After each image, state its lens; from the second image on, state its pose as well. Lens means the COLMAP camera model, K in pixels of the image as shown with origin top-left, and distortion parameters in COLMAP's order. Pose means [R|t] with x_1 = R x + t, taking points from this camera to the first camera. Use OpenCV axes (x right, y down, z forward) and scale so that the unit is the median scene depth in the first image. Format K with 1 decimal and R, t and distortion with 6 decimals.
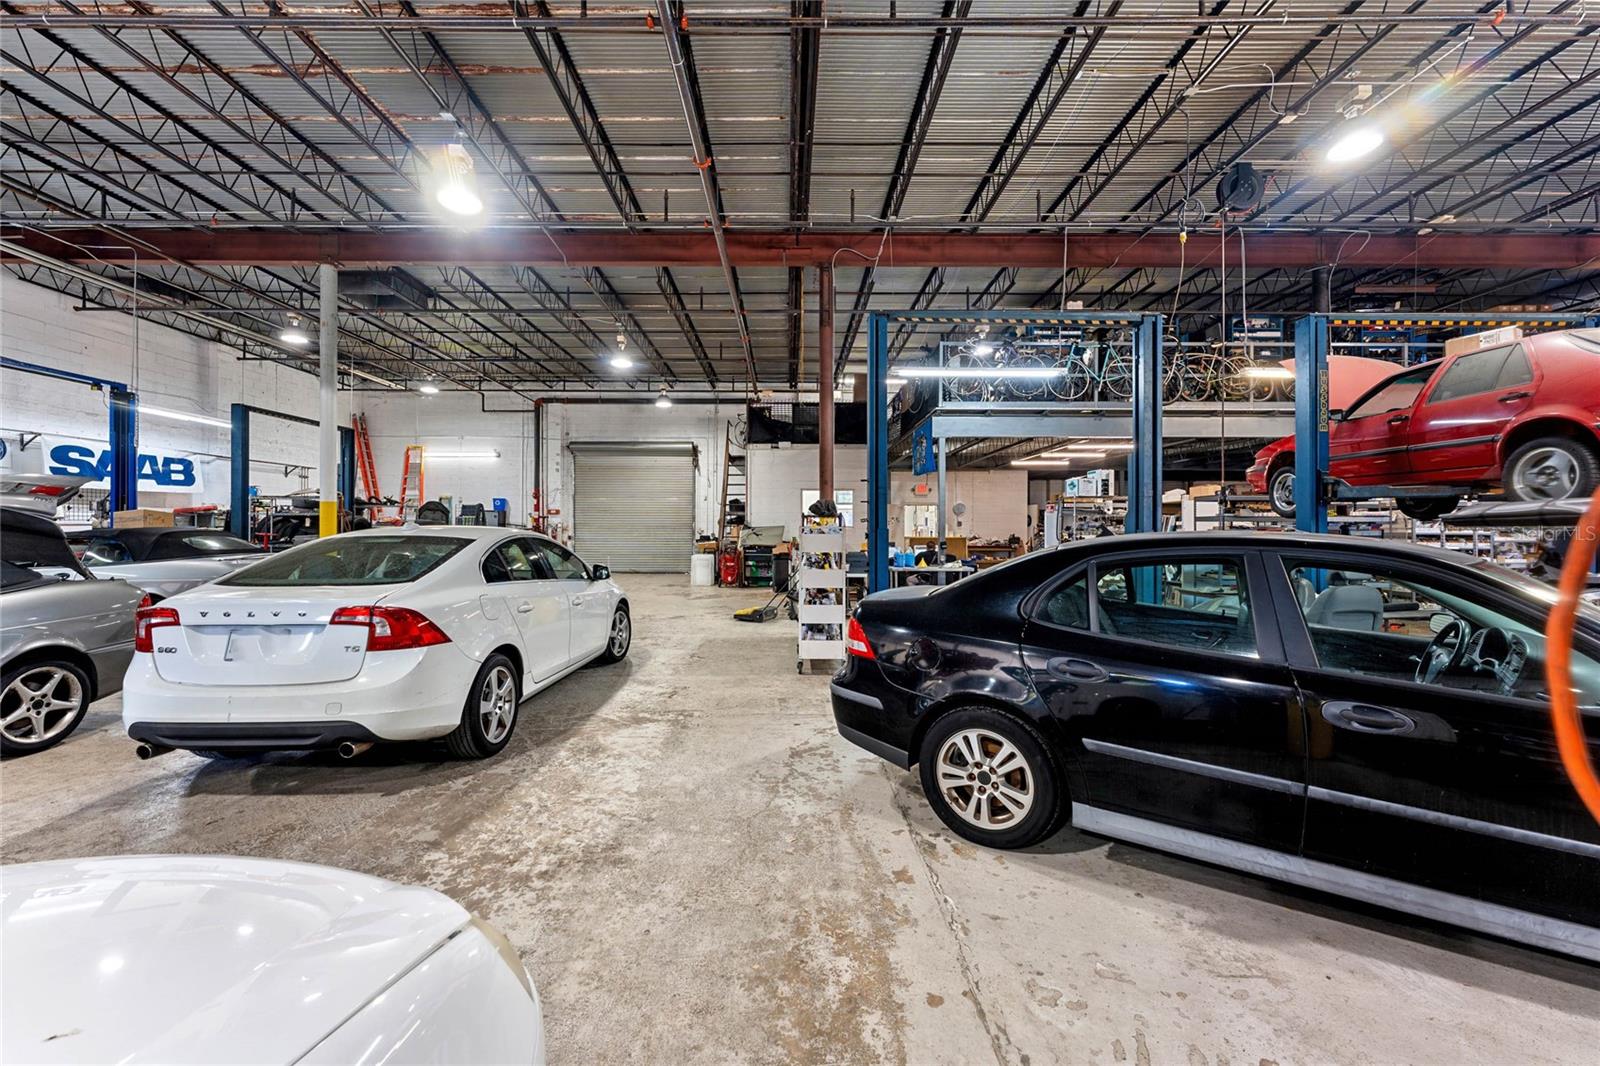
lens RADIAL K [[642.5, 0, 797.2], [0, 642.5, 535.5], [0, 0, 1]] dist [0.001084, -0.000021]
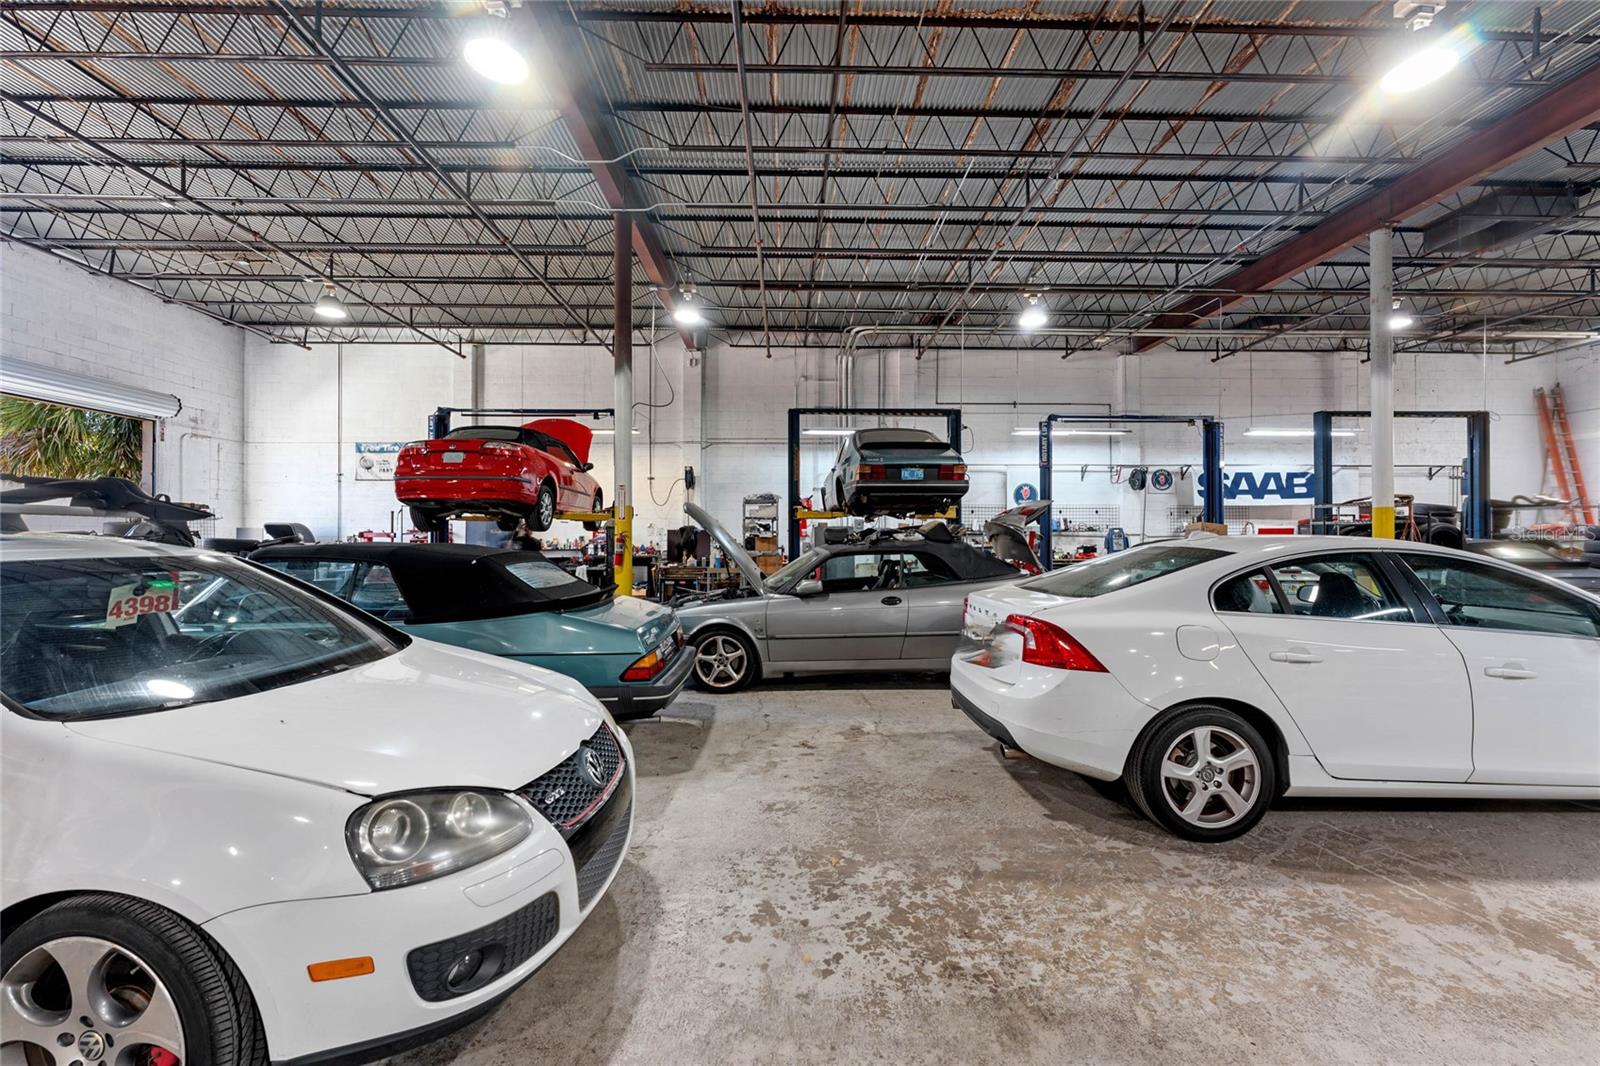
lens RADIAL K [[642.5, 0, 797.2], [0, 642.5, 535.5], [0, 0, 1]] dist [0.001084, -0.000021]
pose [[0.012863, -0.005061, -0.999904, 0.250691], [-0.011305, 0.999923, -0.005207, -0.004386], [0.999853, 0.011371, 0.012805, 0.482852]]
